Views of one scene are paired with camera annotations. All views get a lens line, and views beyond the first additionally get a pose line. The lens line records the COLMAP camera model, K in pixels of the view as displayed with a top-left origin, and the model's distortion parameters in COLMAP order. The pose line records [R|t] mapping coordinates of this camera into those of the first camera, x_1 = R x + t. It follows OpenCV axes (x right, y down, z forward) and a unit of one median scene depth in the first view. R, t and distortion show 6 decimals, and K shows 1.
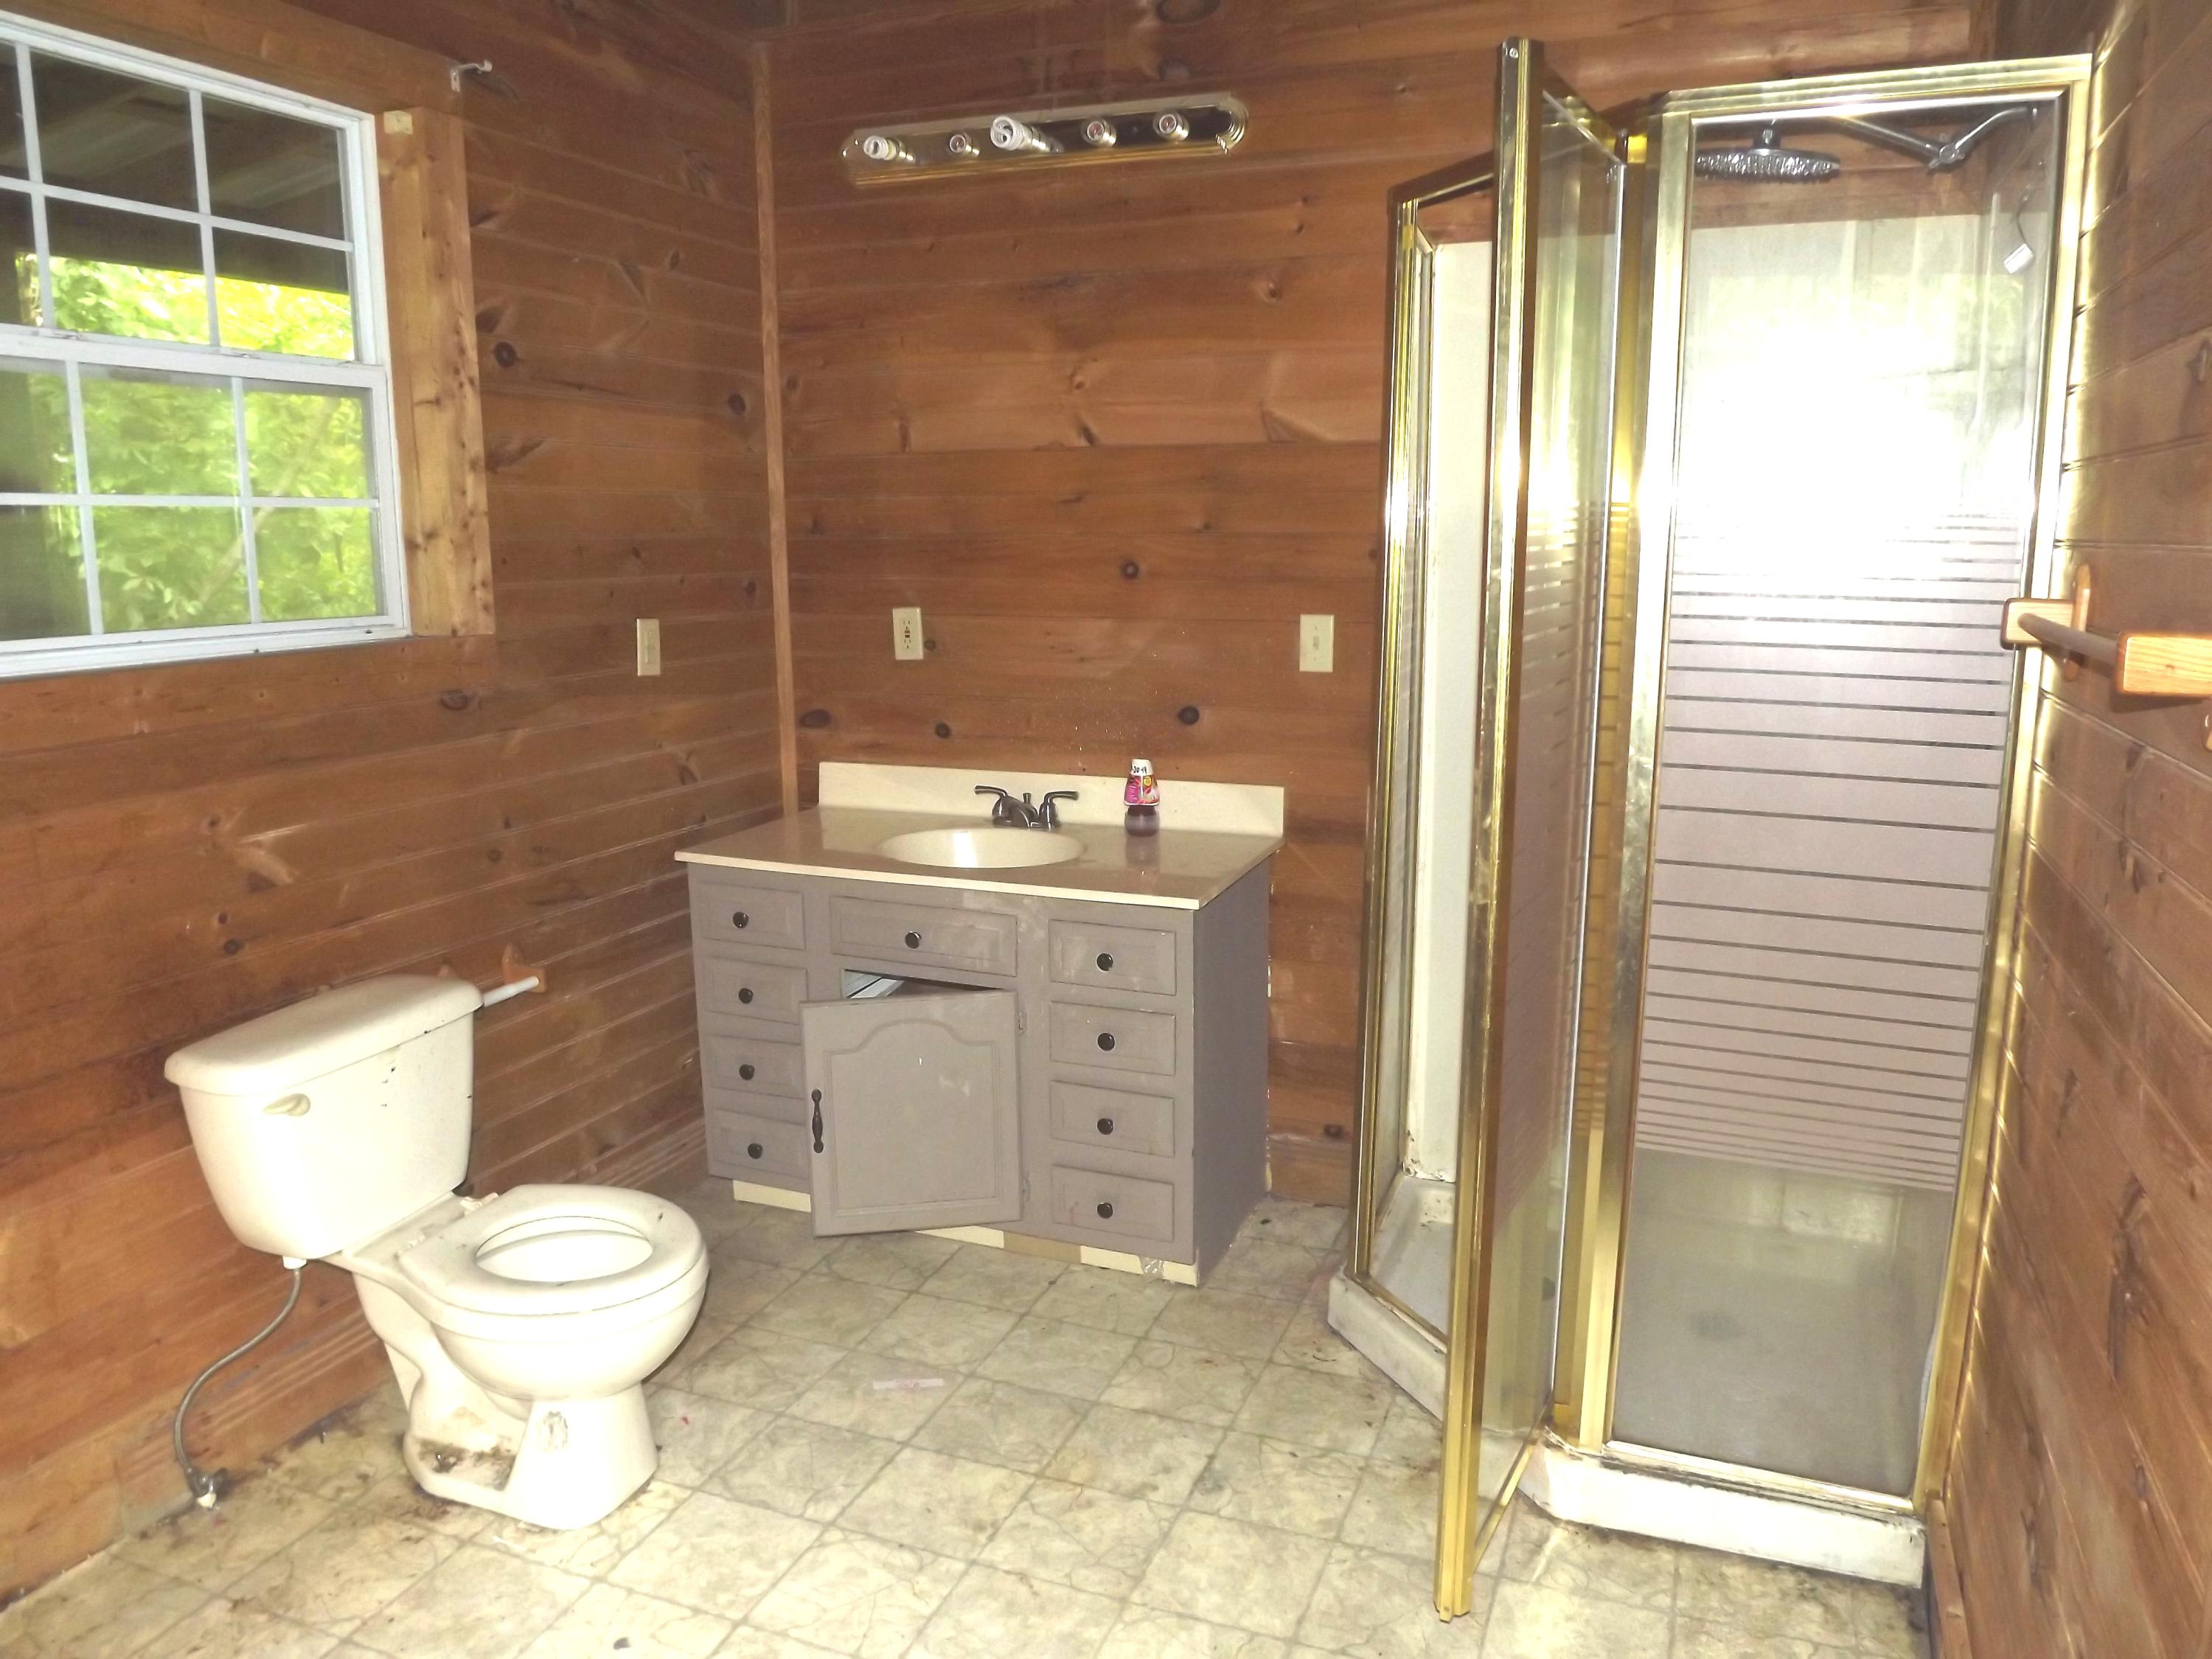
lens RADIAL K [[1595.5, 0, 1106.0], [0, 1595.5, 829.5], [0, 0, 1]] dist [-0.070527, 0.020819]
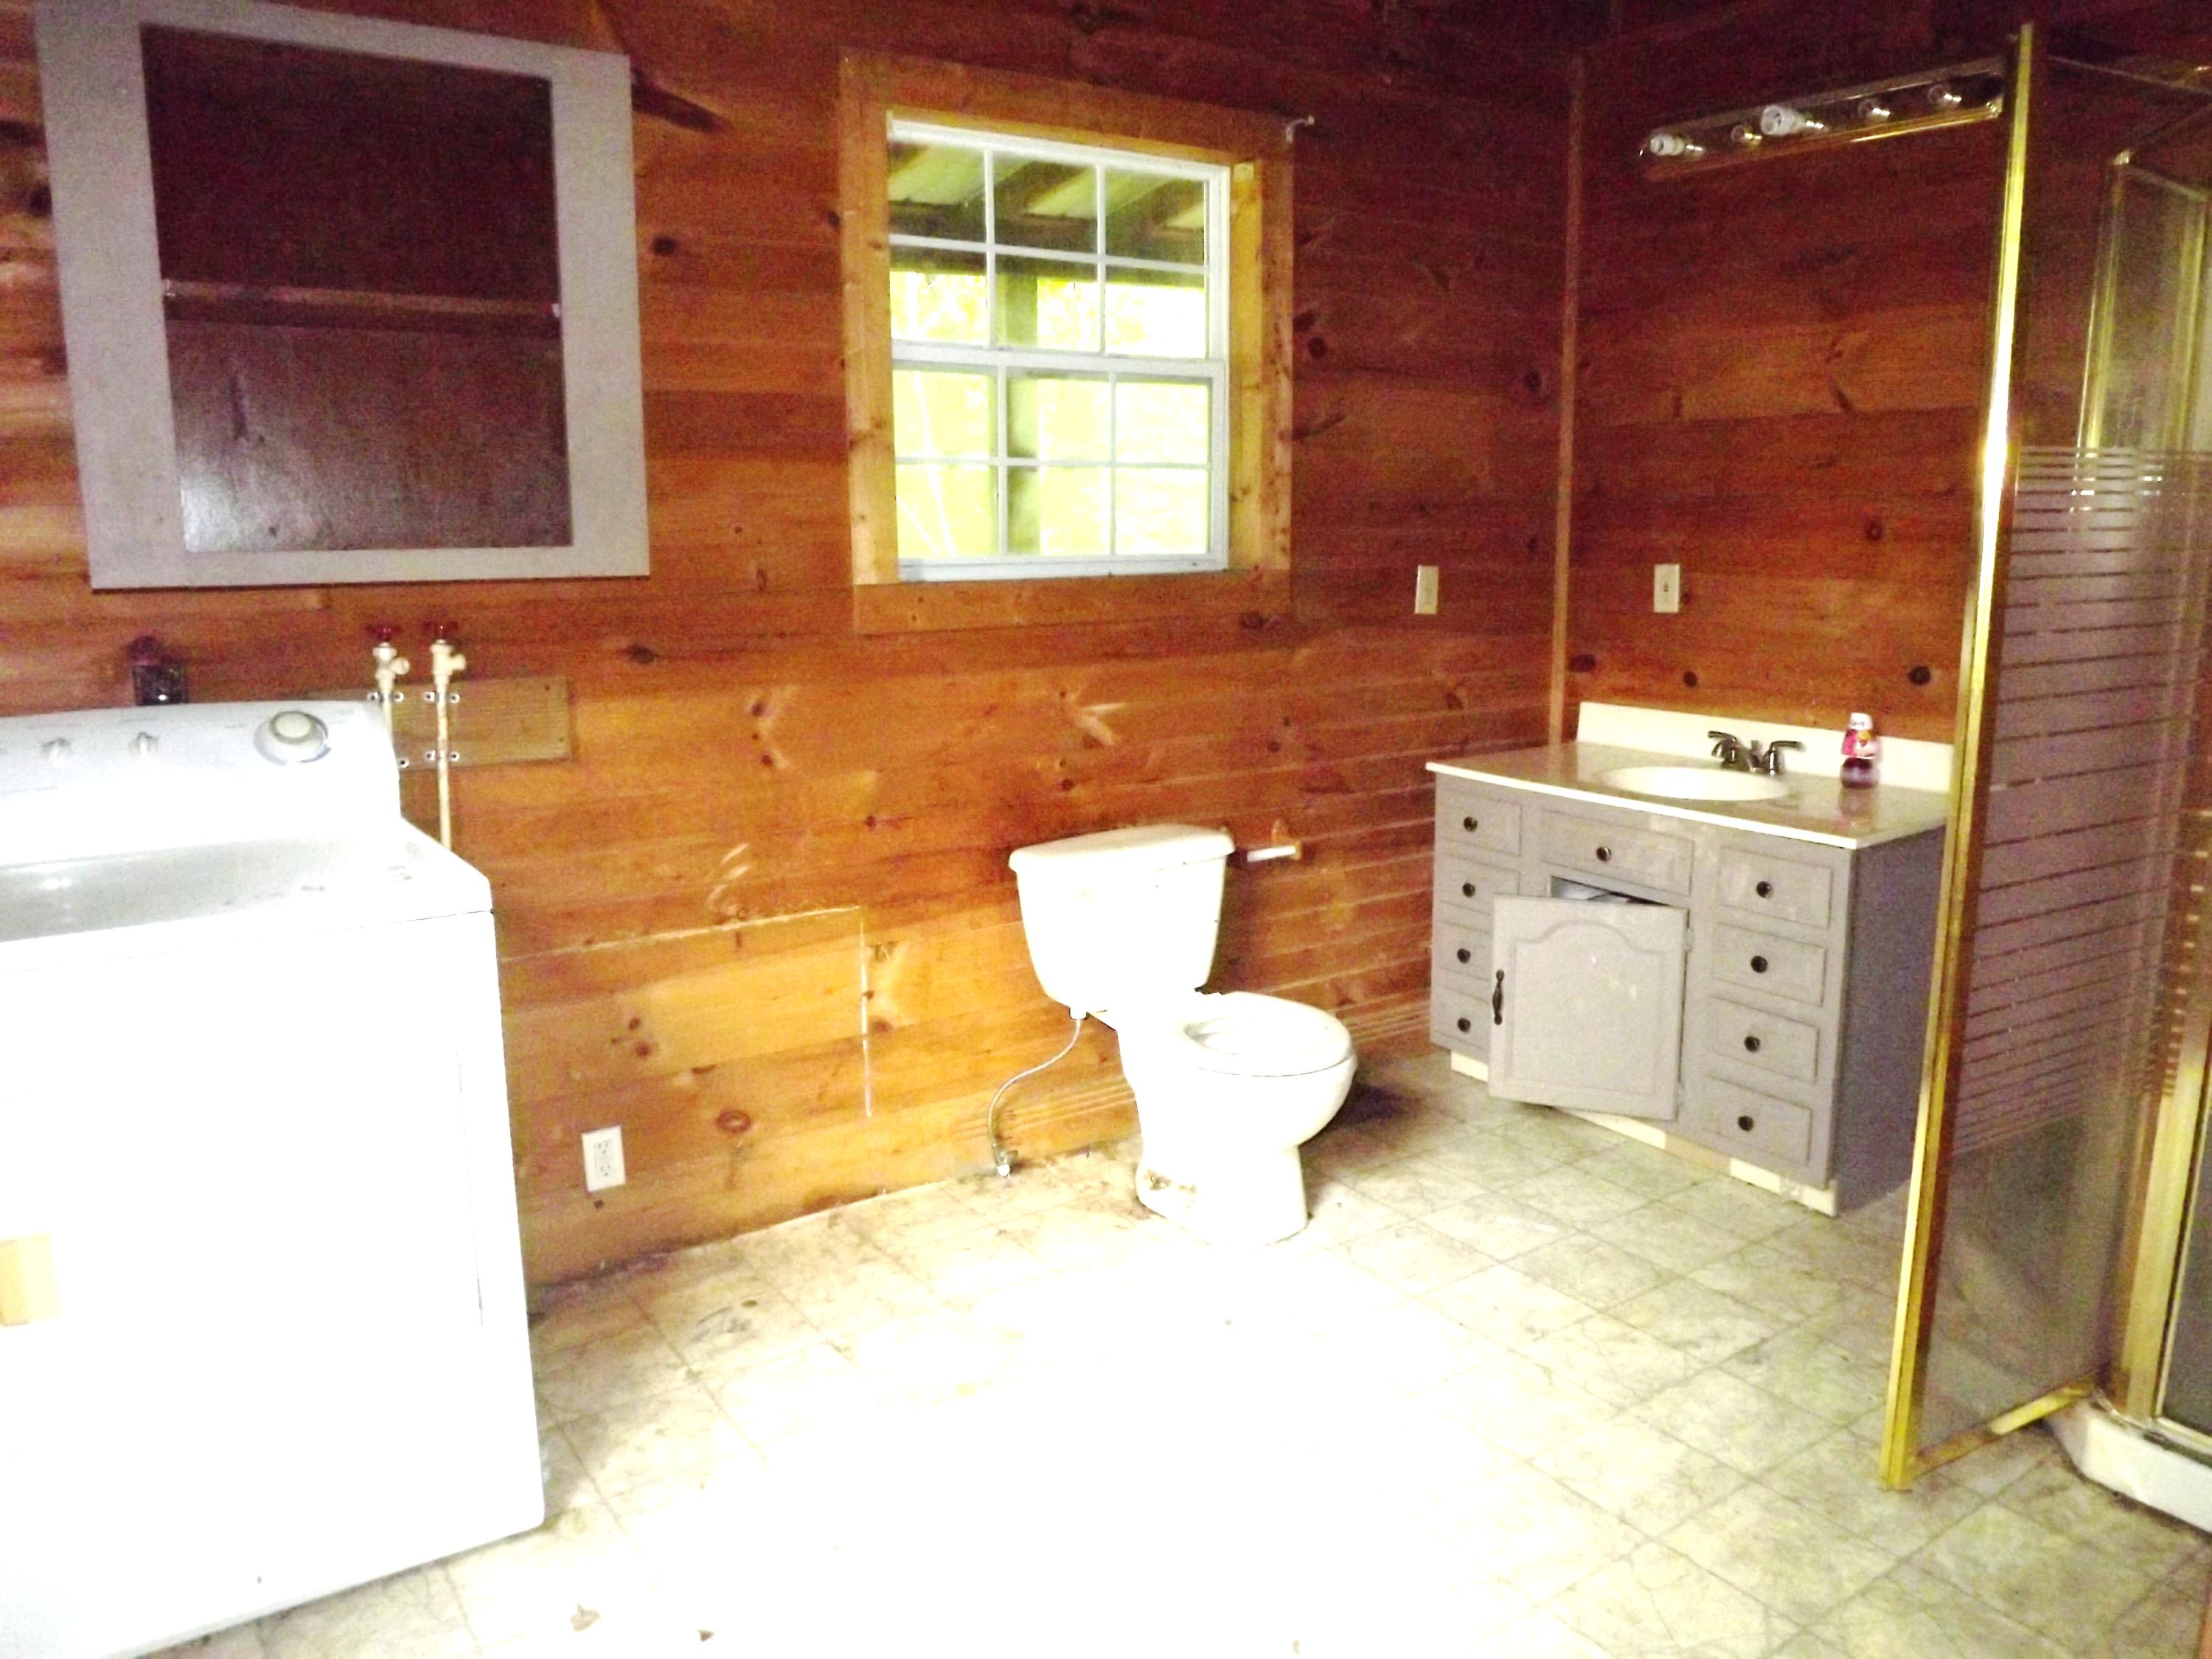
lens RADIAL K [[1595.5, 0, 1106.0], [0, 1595.5, 829.5], [0, 0, 1]] dist [-0.070527, 0.020819]
pose [[0.826071, 0.108759, -0.552972, 0.215498], [-0.102537, 0.993830, 0.042290, 0.042722], [0.554159, 0.021766, 0.832126, -0.133923]]
